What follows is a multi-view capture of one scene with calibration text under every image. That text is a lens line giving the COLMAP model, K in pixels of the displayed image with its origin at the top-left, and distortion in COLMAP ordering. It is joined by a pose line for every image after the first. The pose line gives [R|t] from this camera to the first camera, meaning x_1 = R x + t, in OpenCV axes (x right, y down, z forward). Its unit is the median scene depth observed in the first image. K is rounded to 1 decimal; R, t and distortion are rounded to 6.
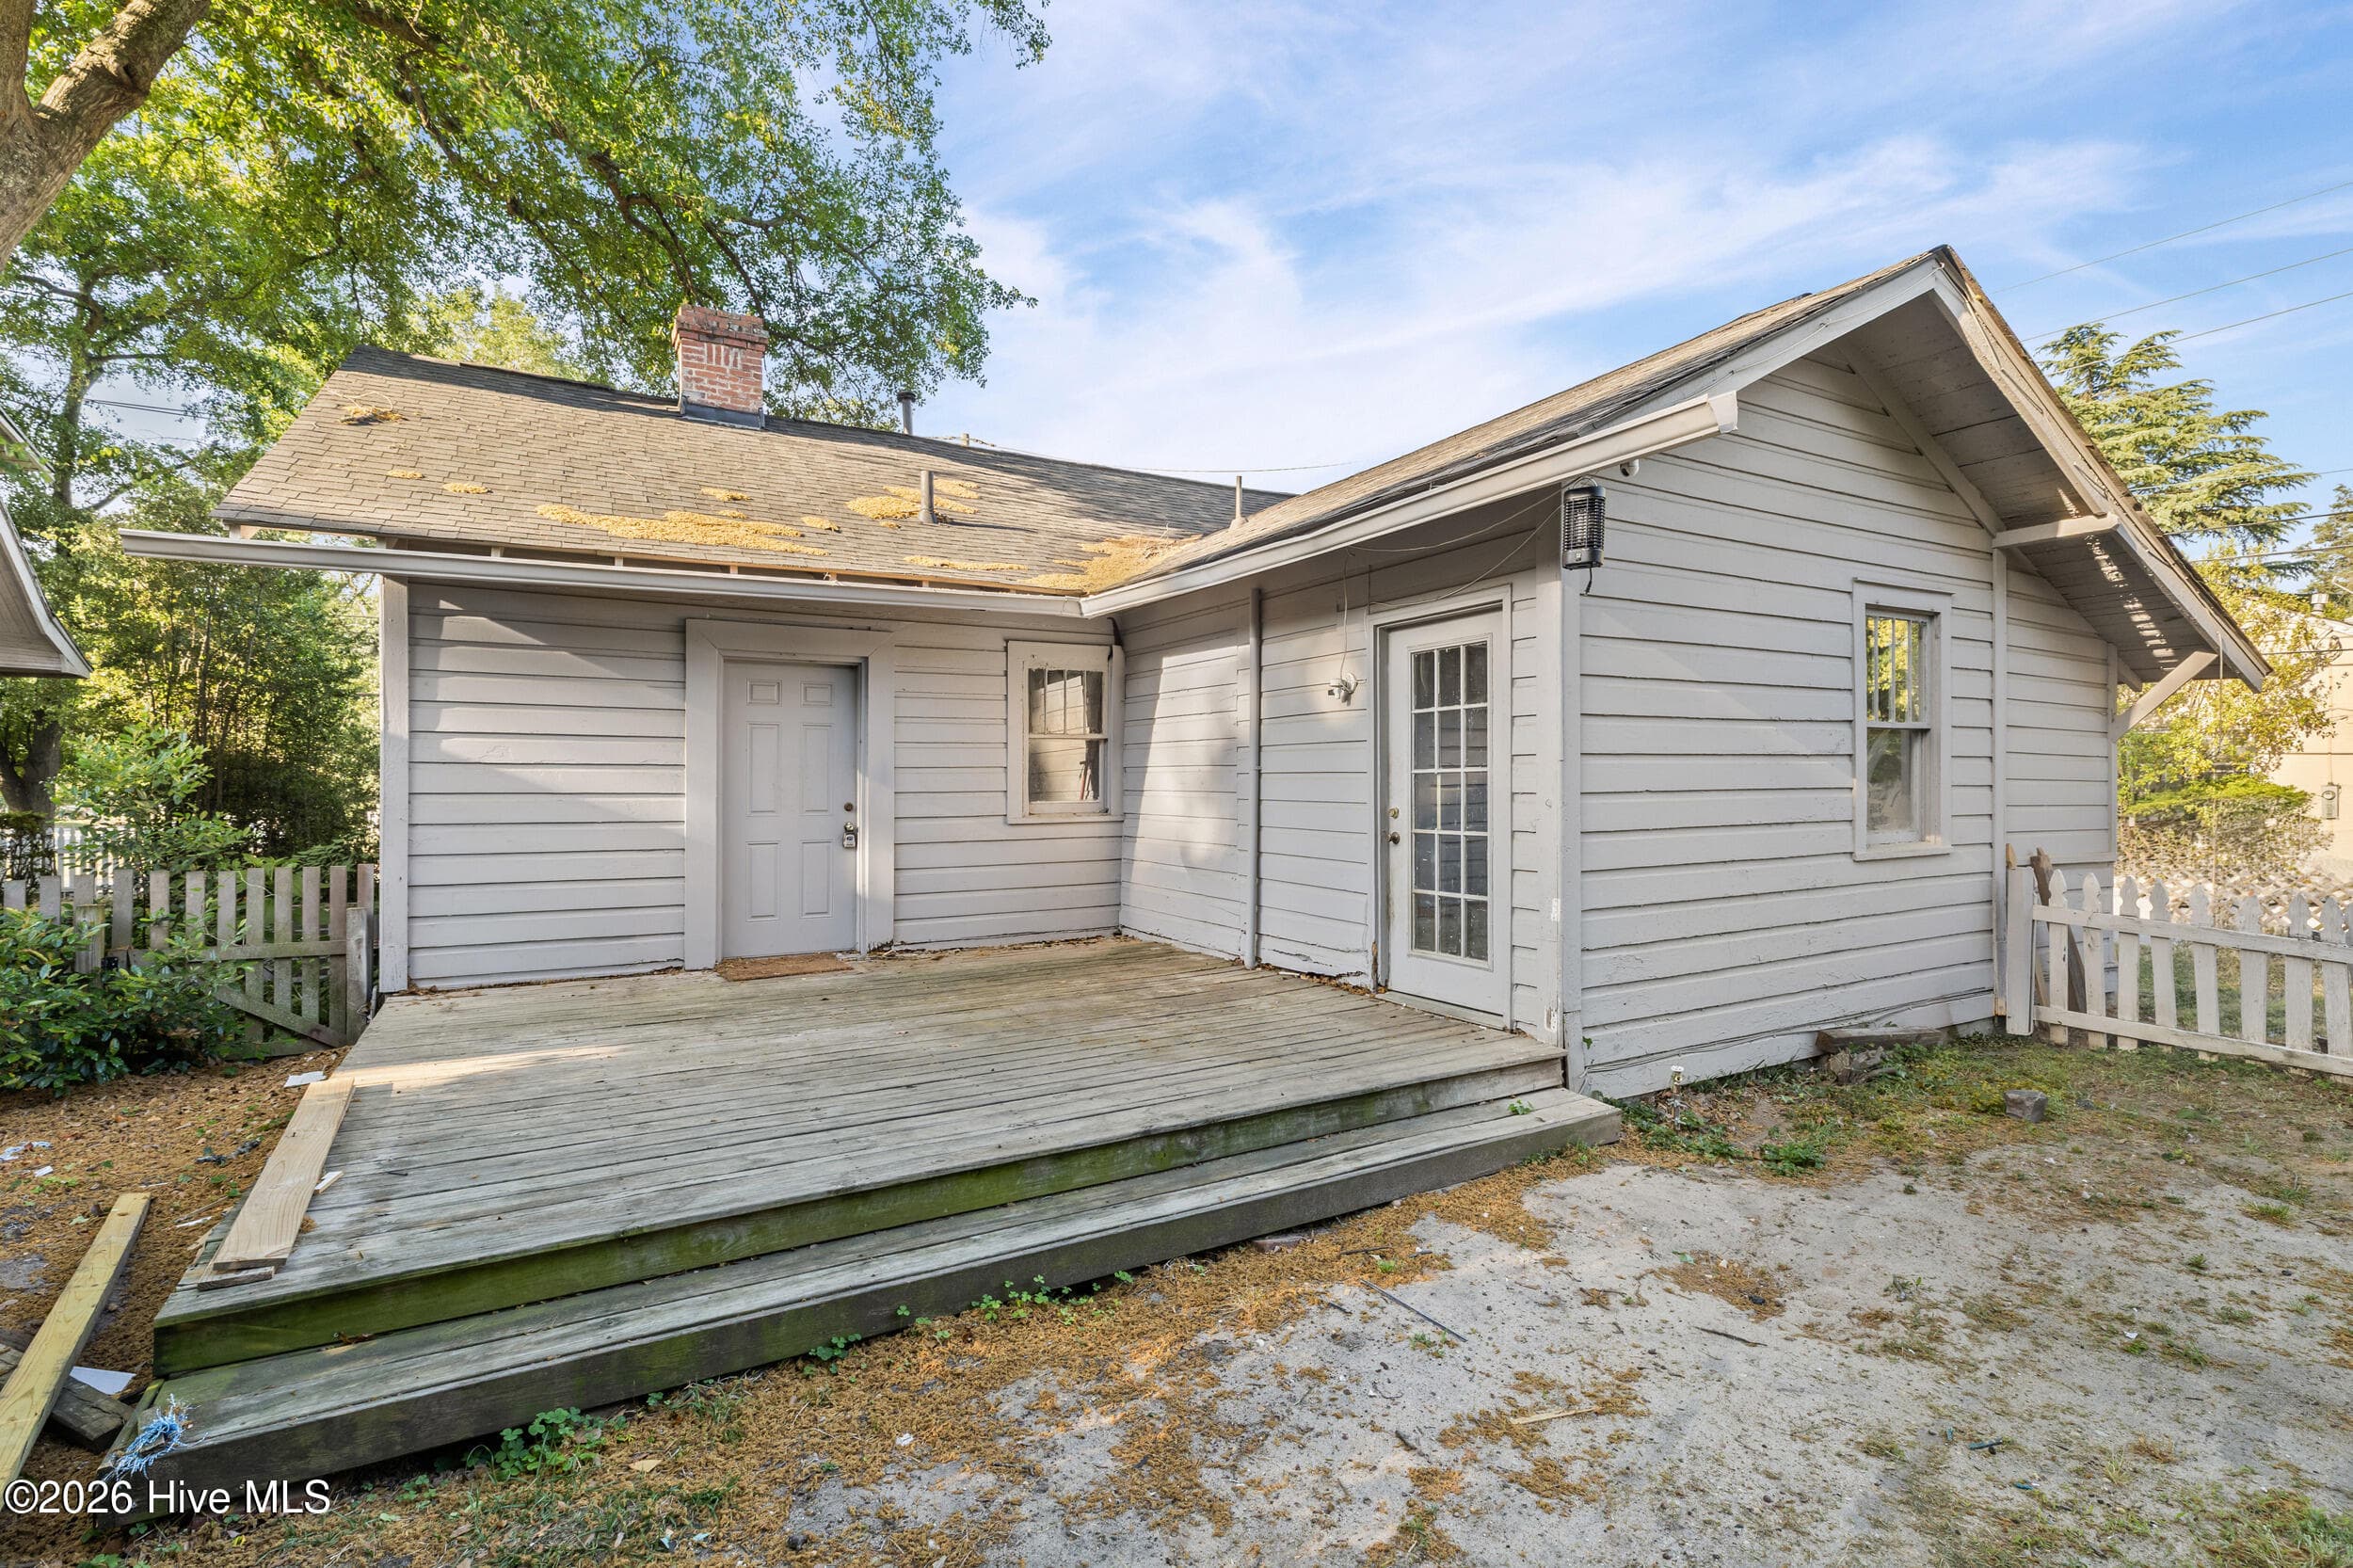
lens RADIAL K [[1107.5, 0, 1178.6], [0, 1107.5, 790.1], [0, 0, 1]] dist [0.005325, 0.000046]
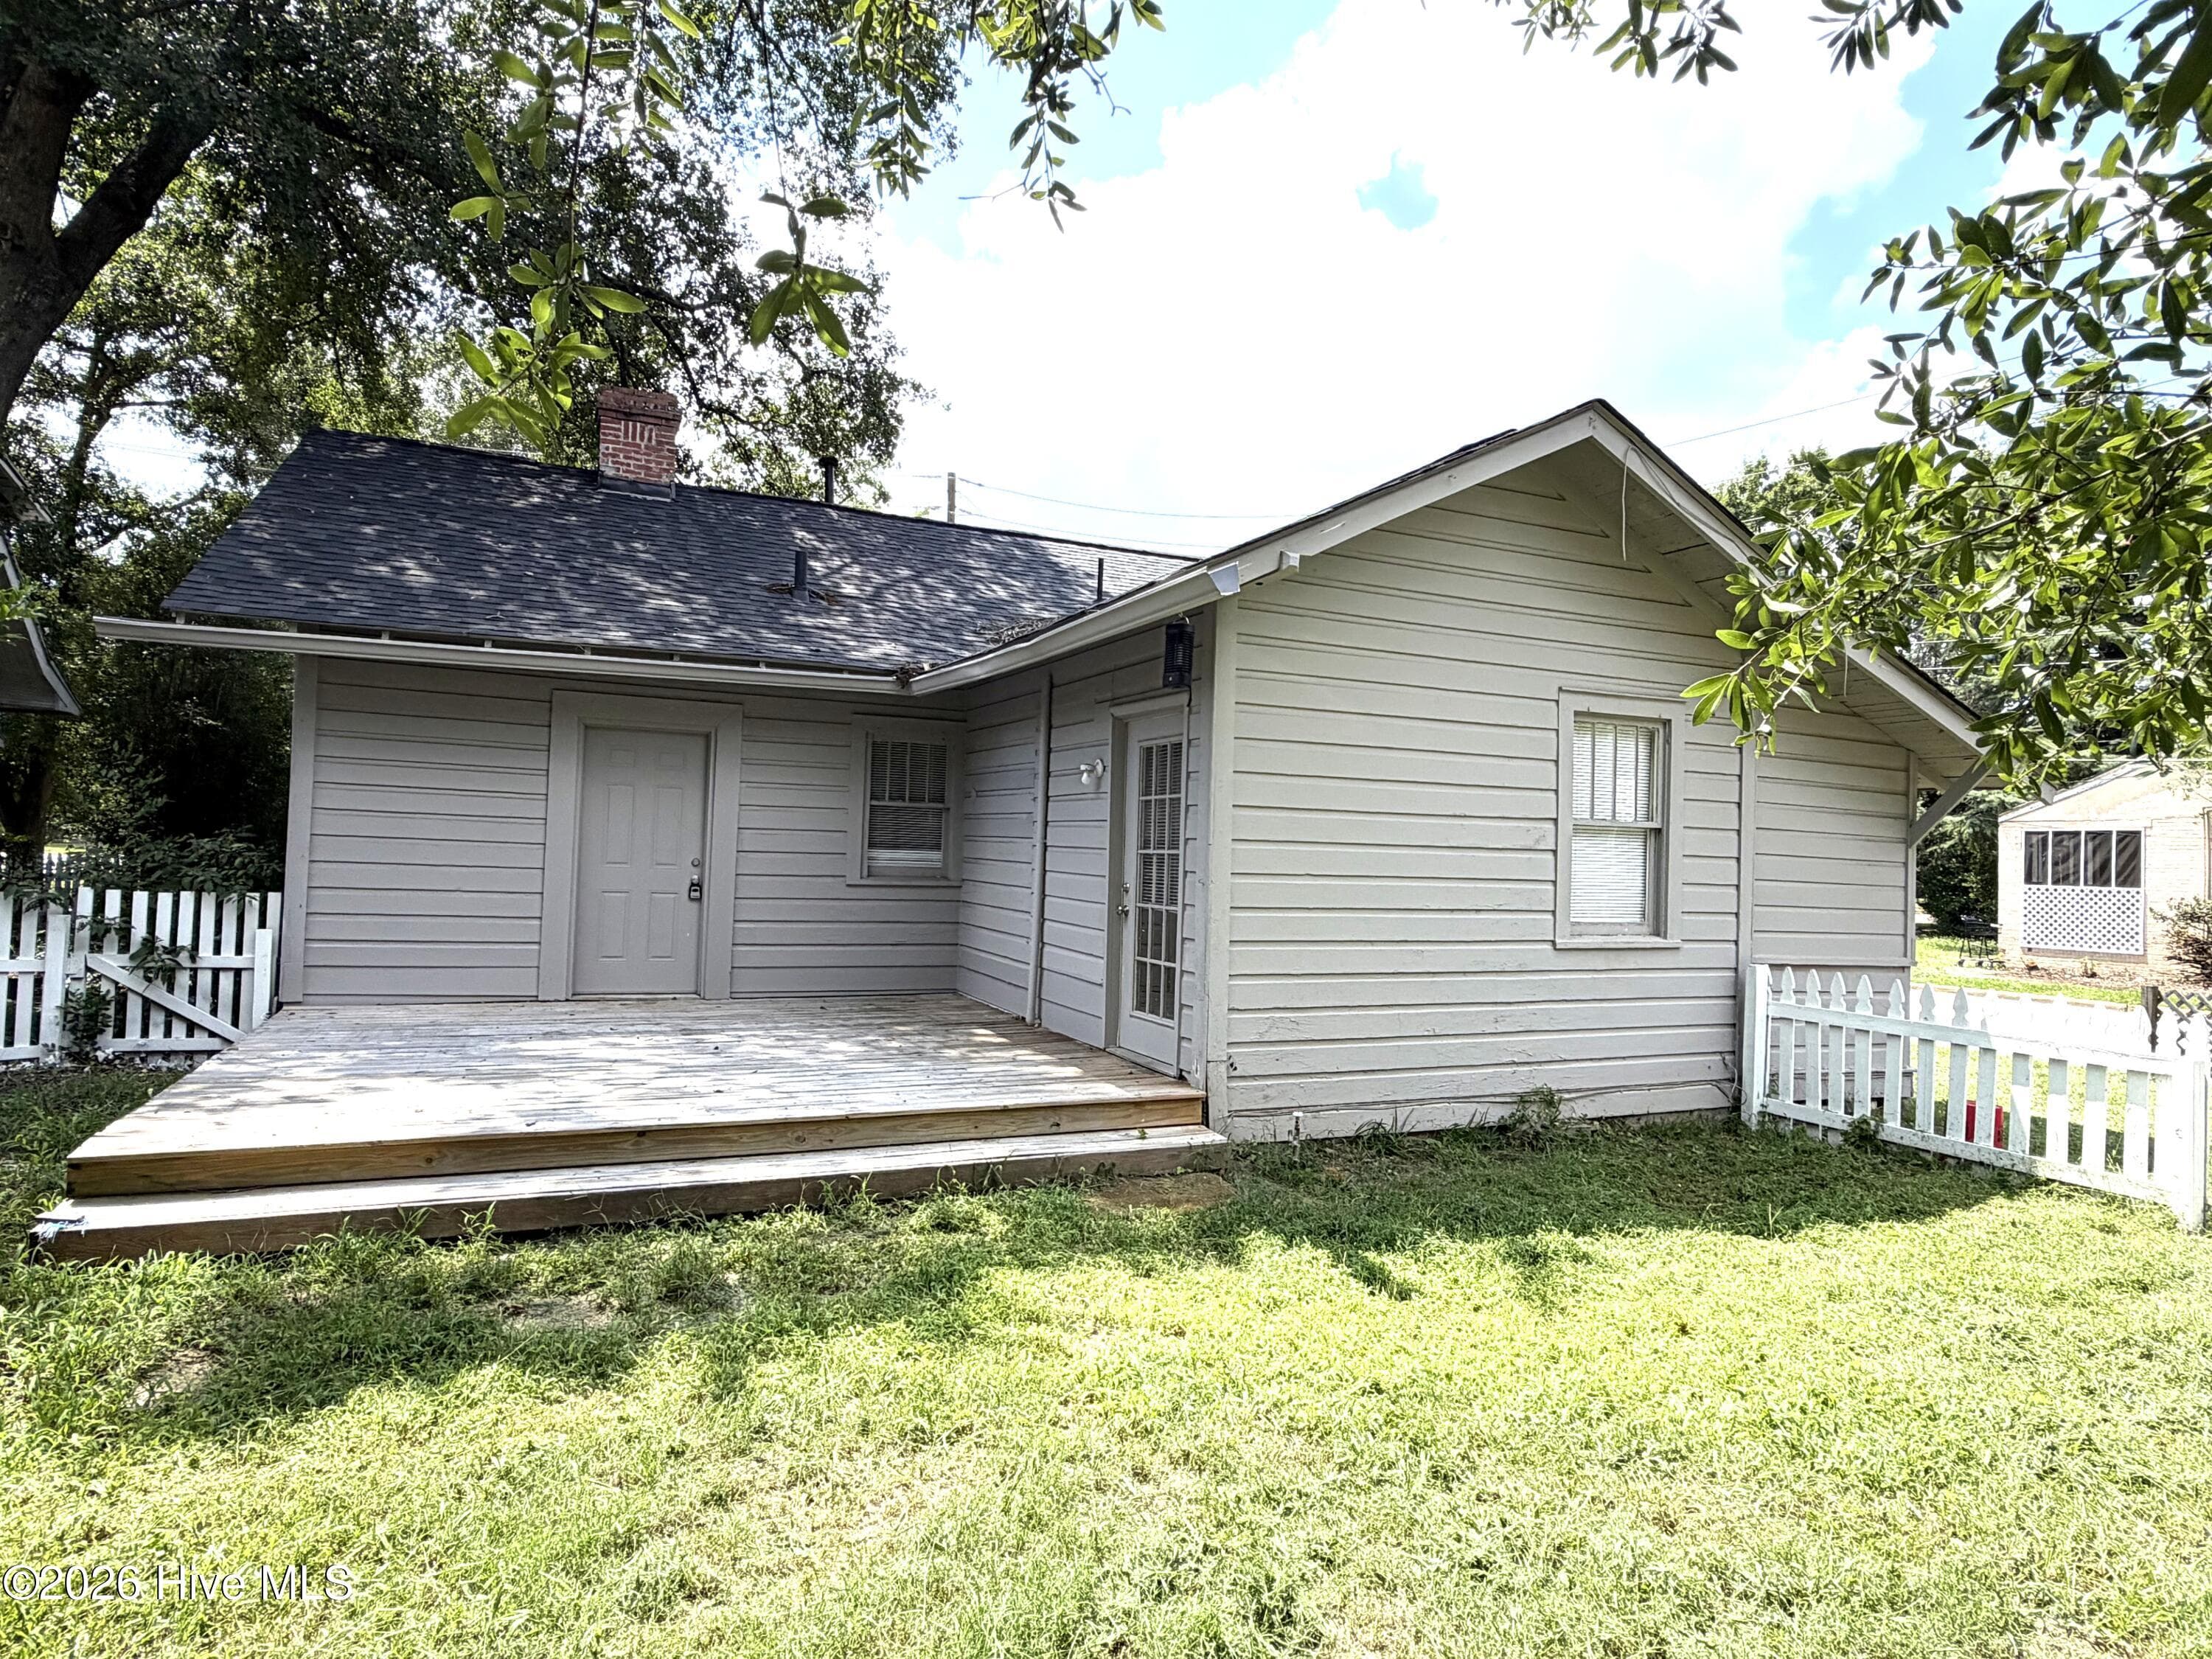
lens RADIAL K [[1275.8, 0, 1115.8], [0, 1275.8, 831.5], [0, 0, 1]] dist [0.011820, -0.006661]
pose [[0.994563, 0.038301, -0.096842, 0.309293], [-0.040124, 0.999051, -0.016952, -0.012098], [0.096101, 0.020746, 0.995155, -0.293036]]
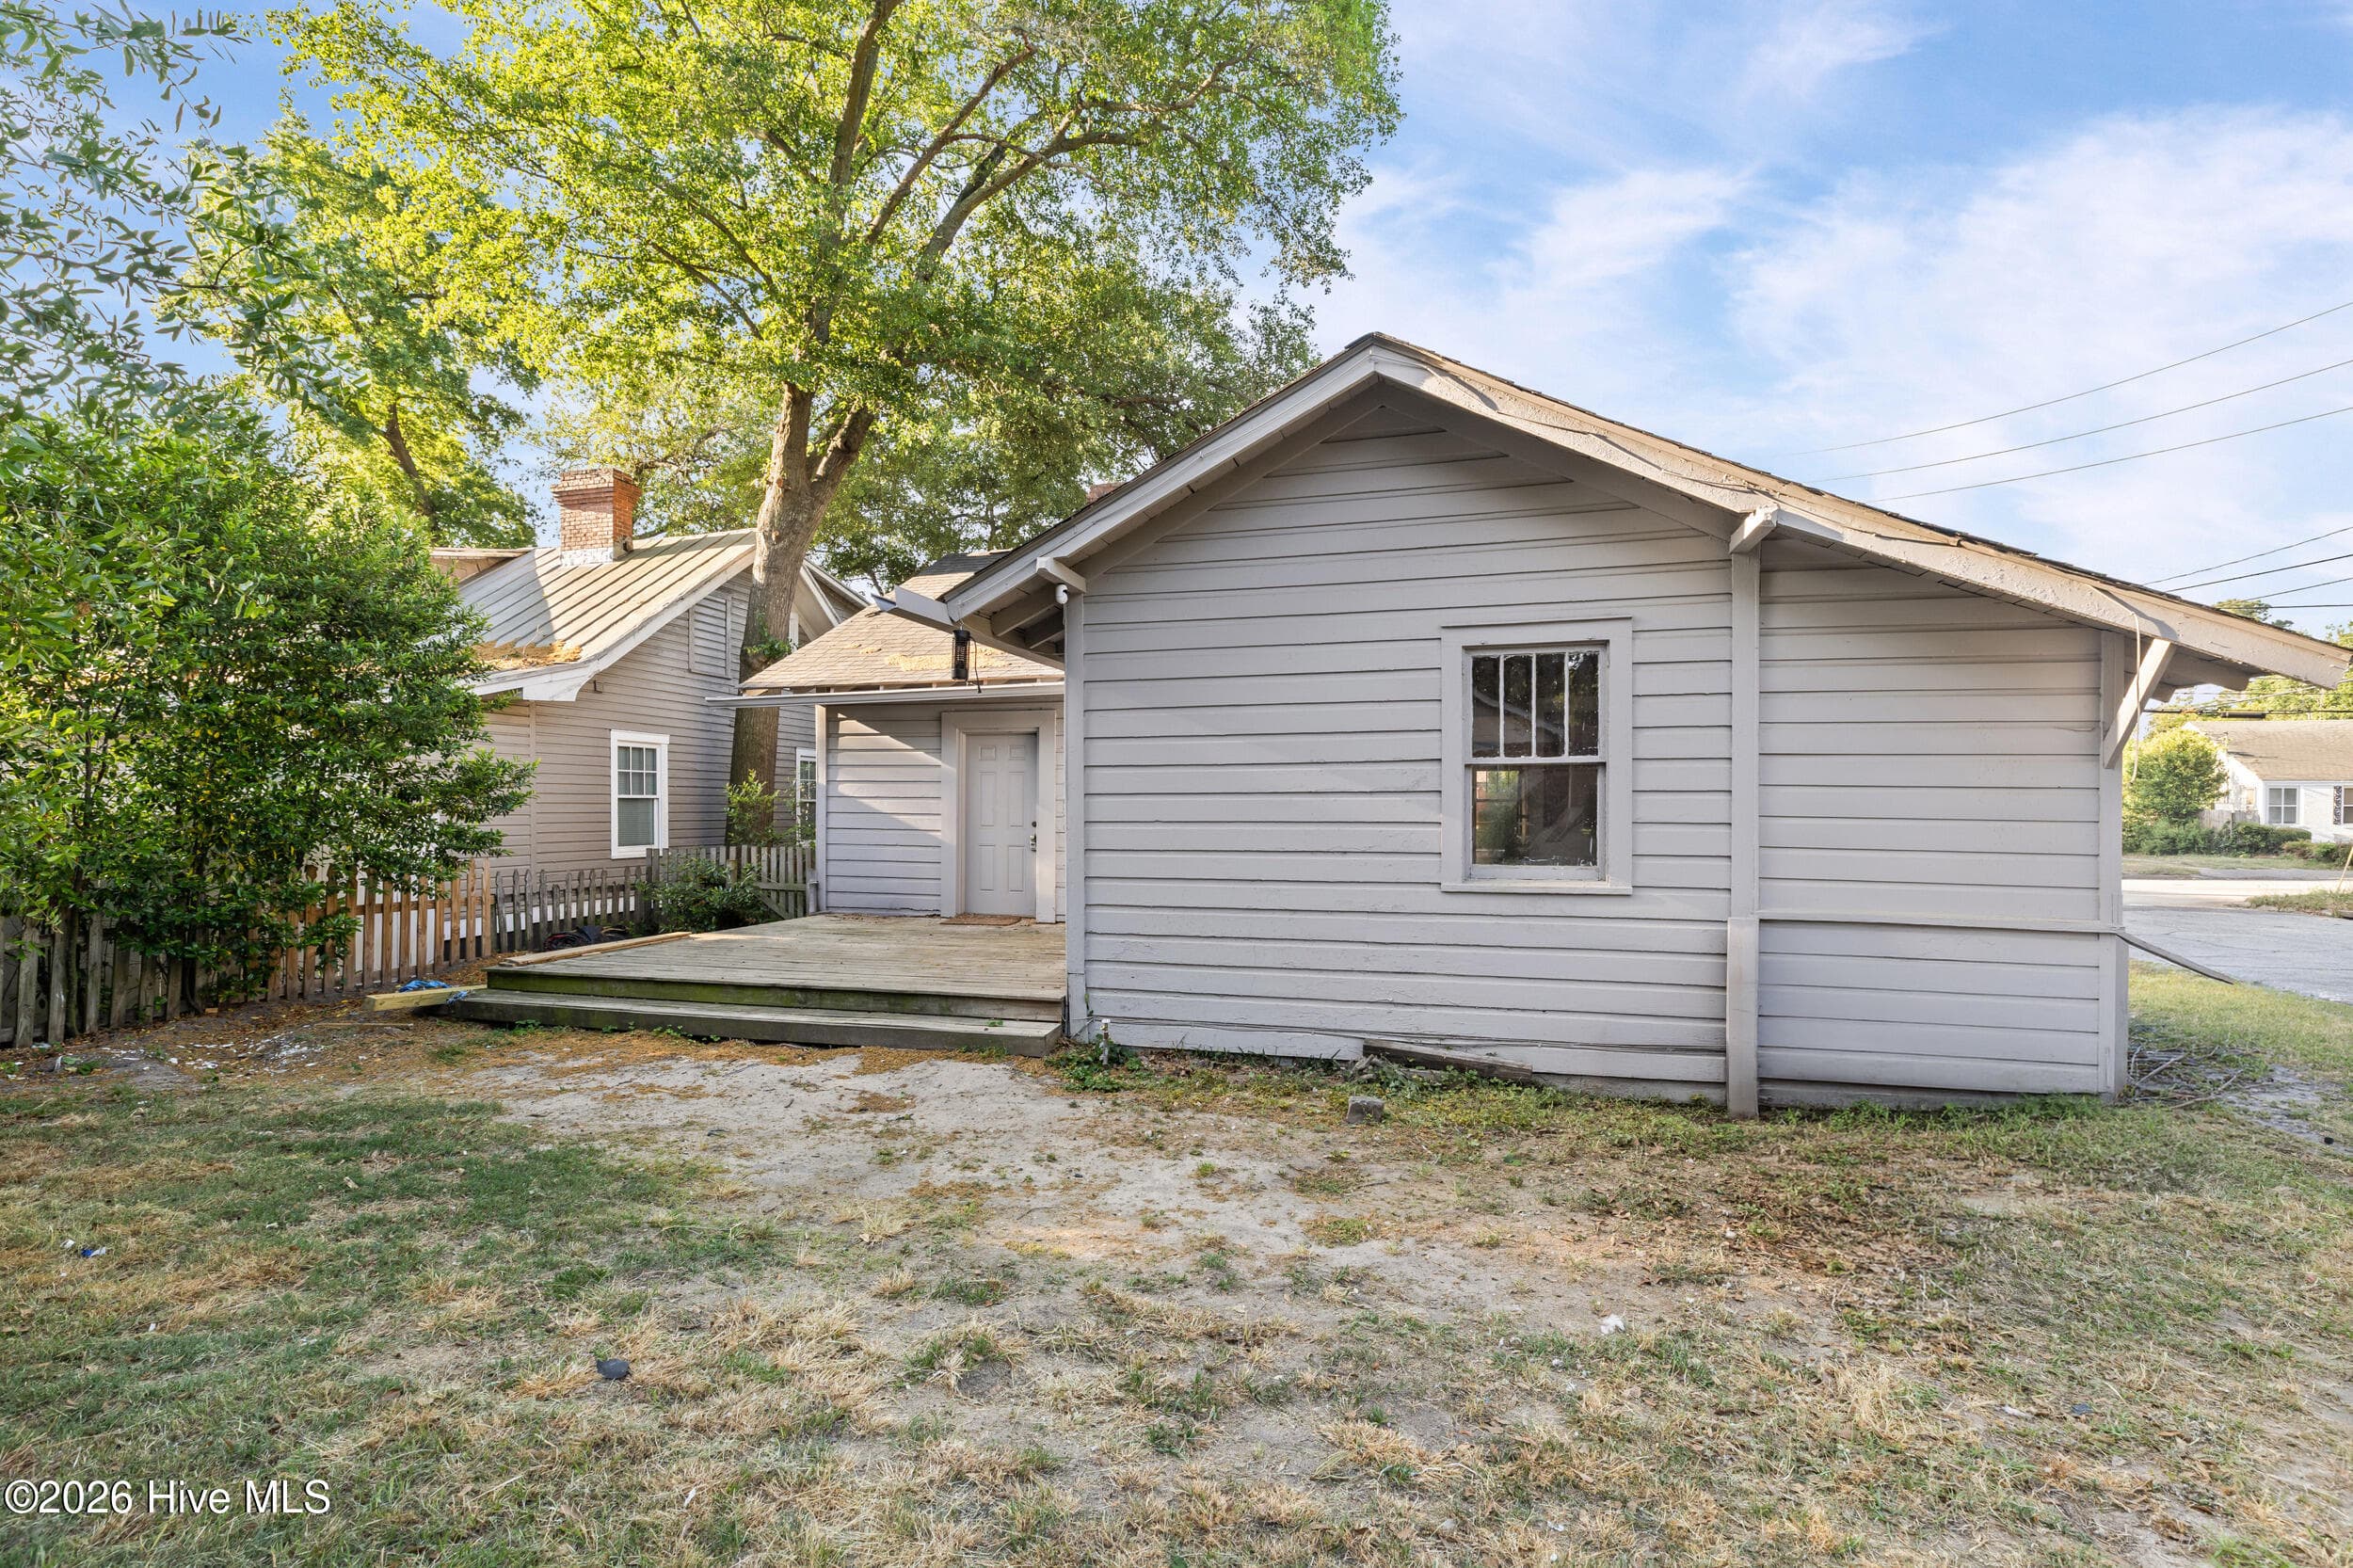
lens RADIAL K [[1107.5, 0, 1142.5], [0, 1107.5, 812.7], [0, 0, 1]] dist [0.005325, 0.000046]
pose [[0.681543, 0.010689, -0.731700, 1.231885], [-0.007402, 0.999943, 0.007713, -0.018055], [0.731740, 0.000159, 0.681584, 0.071073]]
